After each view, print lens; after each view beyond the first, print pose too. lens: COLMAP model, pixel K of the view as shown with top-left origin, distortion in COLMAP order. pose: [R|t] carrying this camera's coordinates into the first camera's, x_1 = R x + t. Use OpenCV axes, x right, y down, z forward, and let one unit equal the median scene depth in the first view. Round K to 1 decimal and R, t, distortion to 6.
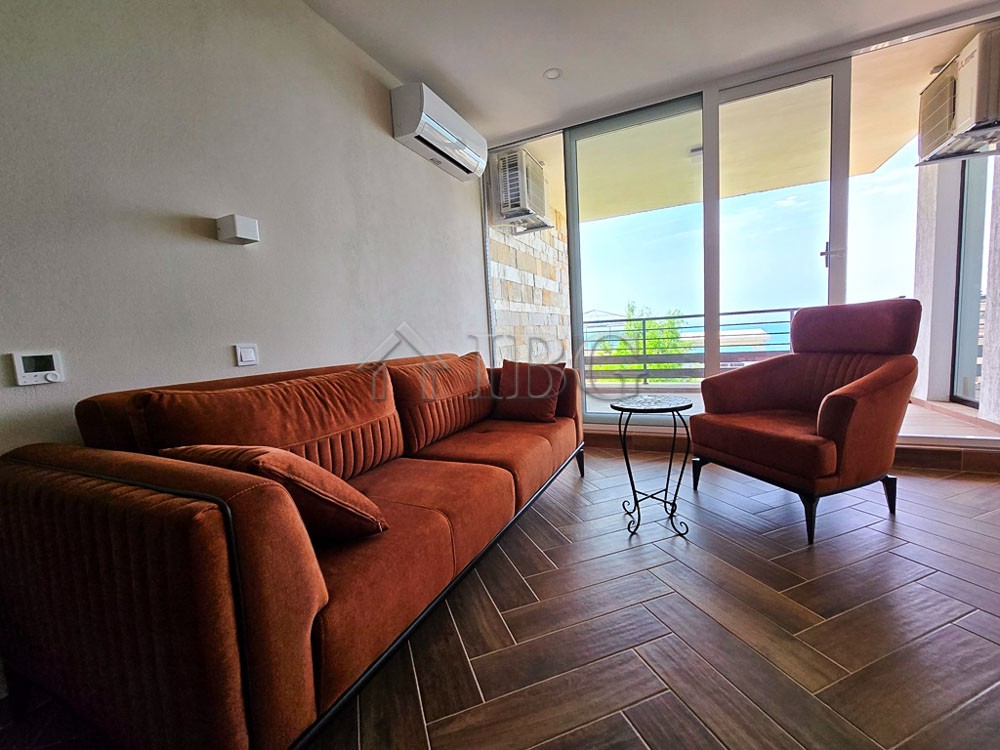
lens RADIAL K [[413.5, 0, 494.6], [0, 413.5, 375.6], [0, 0, 1]] dist [-0.006049, 0.002654]
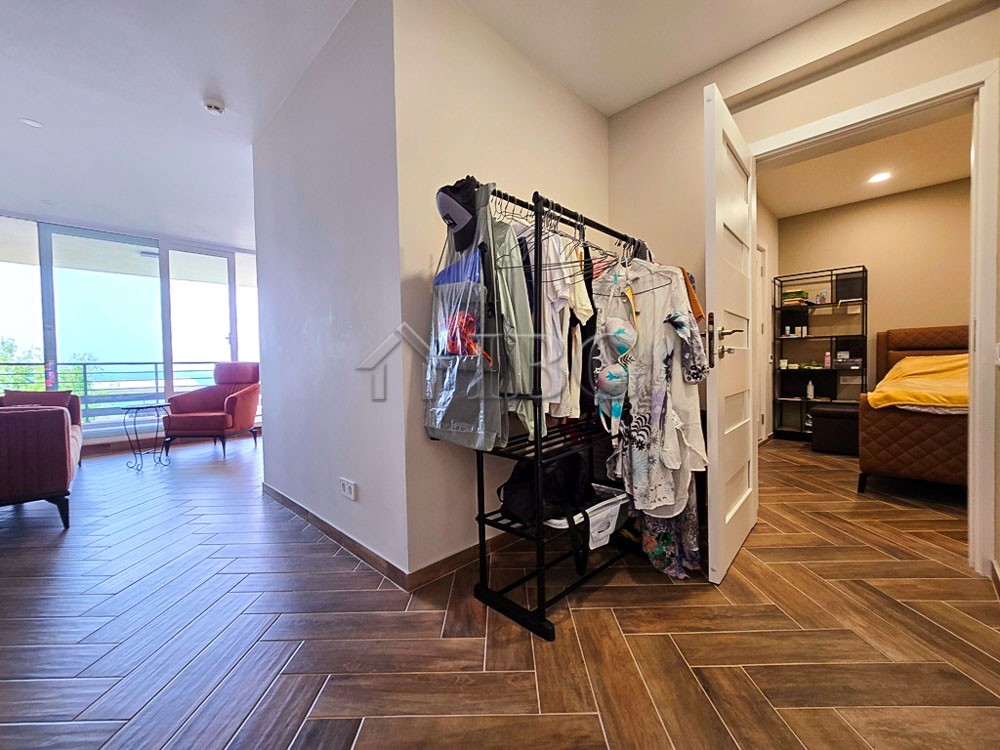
lens RADIAL K [[413.5, 0, 496.9], [0, 413.5, 375.9], [0, 0, 1]] dist [-0.006049, 0.002654]
pose [[0.349744, 0.023366, 0.936554, -0.677758], [0.088683, 0.994374, -0.057926, 0.137023], [-0.932638, 0.103316, 0.345705, -0.972646]]
